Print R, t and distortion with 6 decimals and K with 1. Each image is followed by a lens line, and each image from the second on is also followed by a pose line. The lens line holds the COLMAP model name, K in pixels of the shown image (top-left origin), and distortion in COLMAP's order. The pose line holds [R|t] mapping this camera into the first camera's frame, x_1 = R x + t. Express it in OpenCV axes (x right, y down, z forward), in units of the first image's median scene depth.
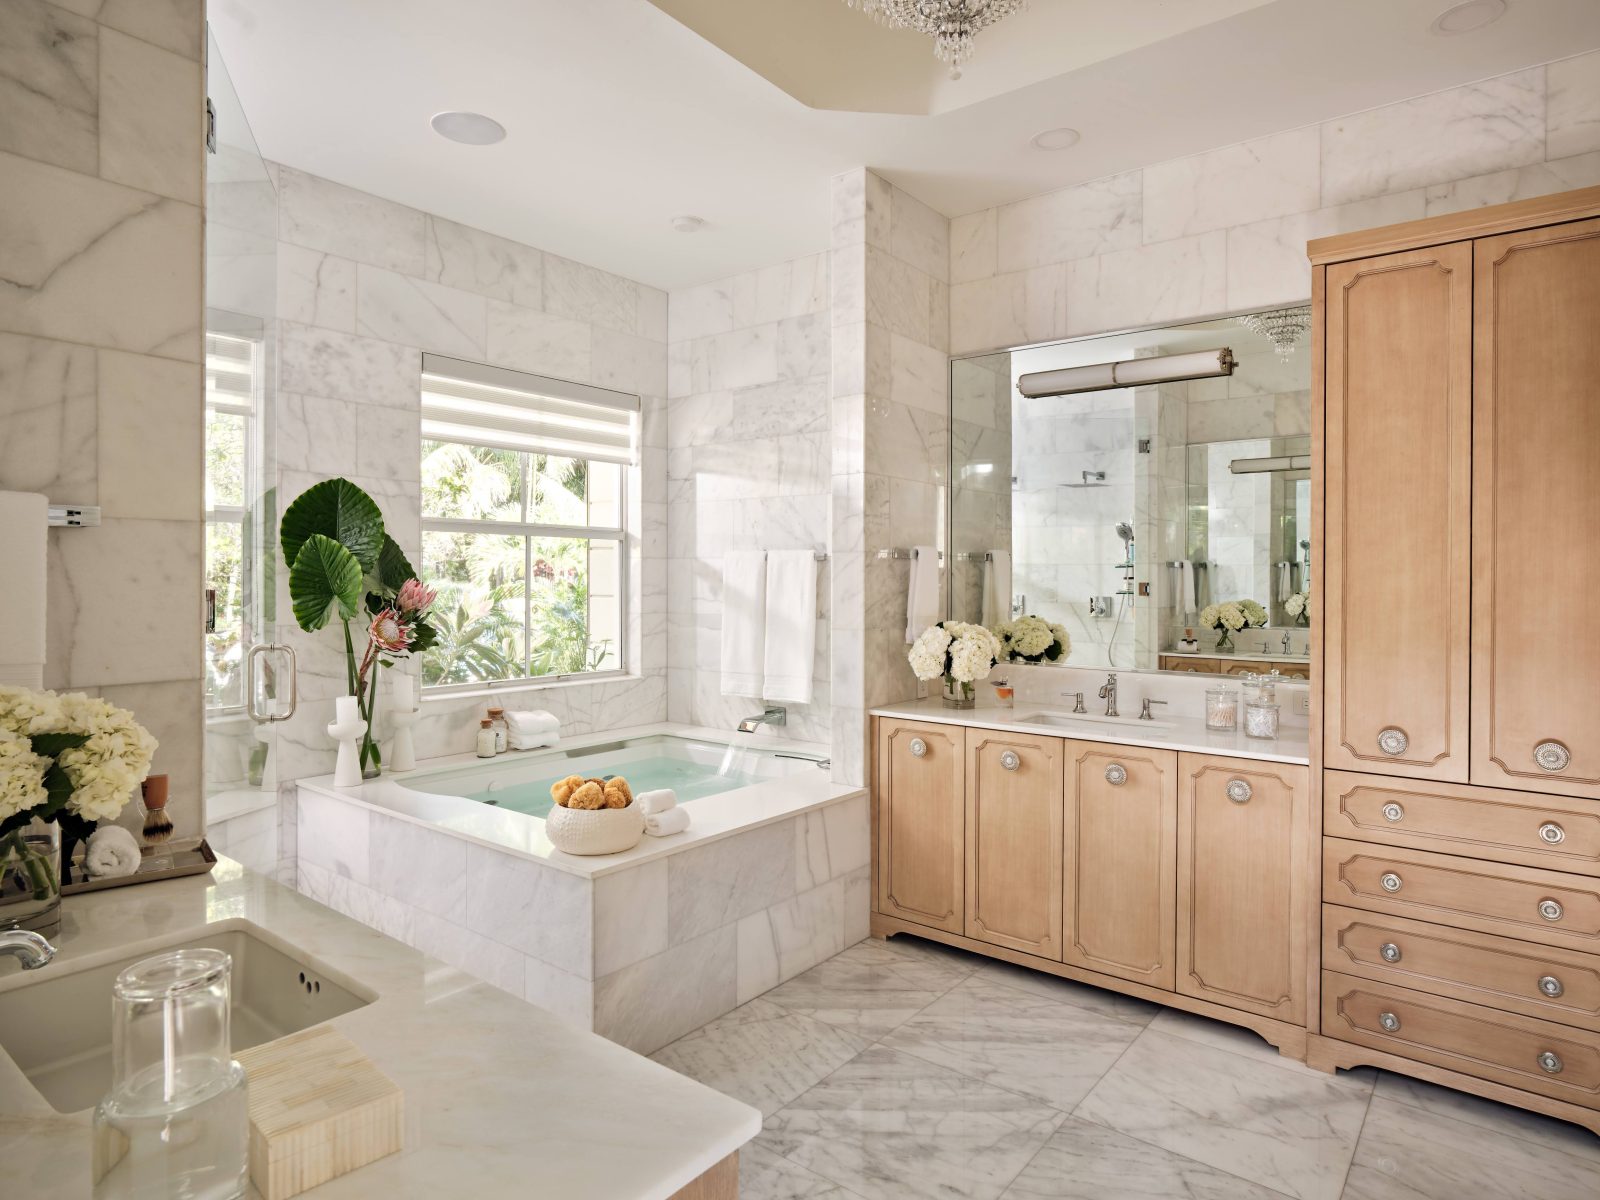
lens RADIAL K [[931.9, 0, 800.0], [0, 931.9, 600.0], [0, 0, 1]] dist [0.000523, 0.000062]
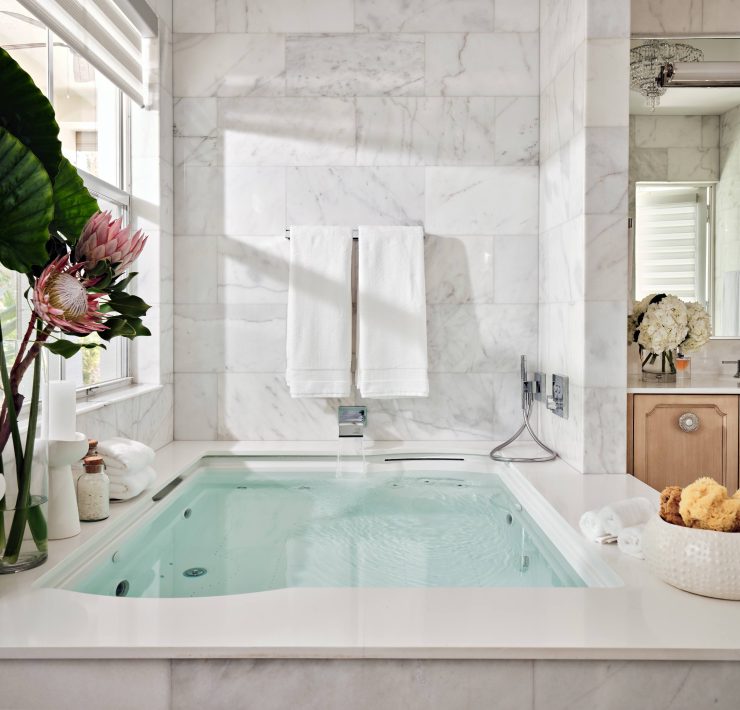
lens RADIAL K [[735.9, 0, 370.7], [0, 735.9, 333.4], [0, 0, 1]] dist [0.014146, 0.009499]
pose [[0.793726, -0.018702, 0.607988, -0.440568], [0.018847, 0.999803, 0.006150, 0.042624], [-0.607984, 0.006577, 0.793922, 0.448503]]
